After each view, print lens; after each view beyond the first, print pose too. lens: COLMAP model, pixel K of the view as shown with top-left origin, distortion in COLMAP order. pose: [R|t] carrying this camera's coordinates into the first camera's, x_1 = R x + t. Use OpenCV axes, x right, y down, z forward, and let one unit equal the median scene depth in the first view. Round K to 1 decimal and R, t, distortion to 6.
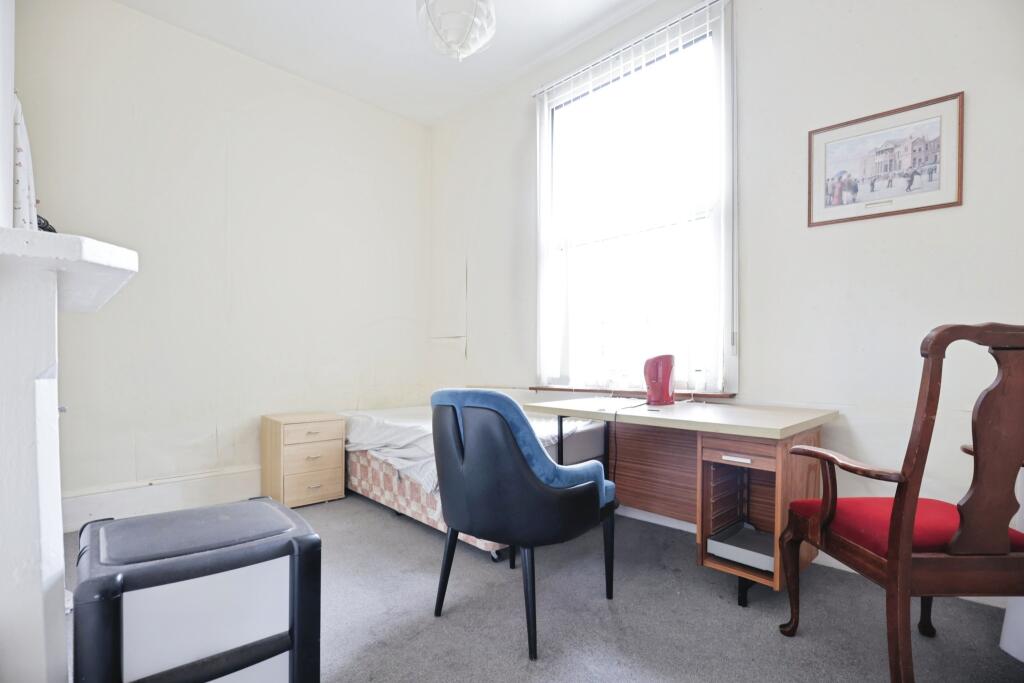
lens RADIAL K [[468.3, 0, 491.7], [0, 468.3, 362.8], [0, 0, 1]] dist [-0.033100, 0.006641]
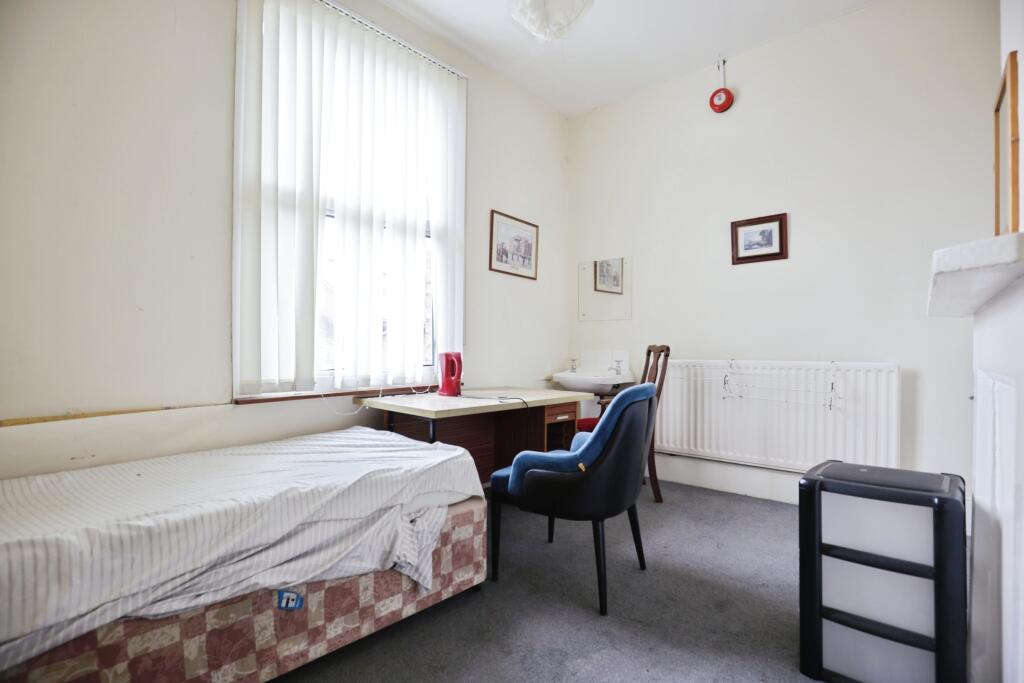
lens RADIAL K [[468.3, 0, 510.4], [0, 468.3, 346.8], [0, 0, 1]] dist [-0.033100, 0.006641]
pose [[-0.048271, 0.006387, 0.998814, -0.916012], [0.001867, 0.999978, -0.006304, -0.027043], [-0.998833, 0.001561, -0.048282, 1.036290]]
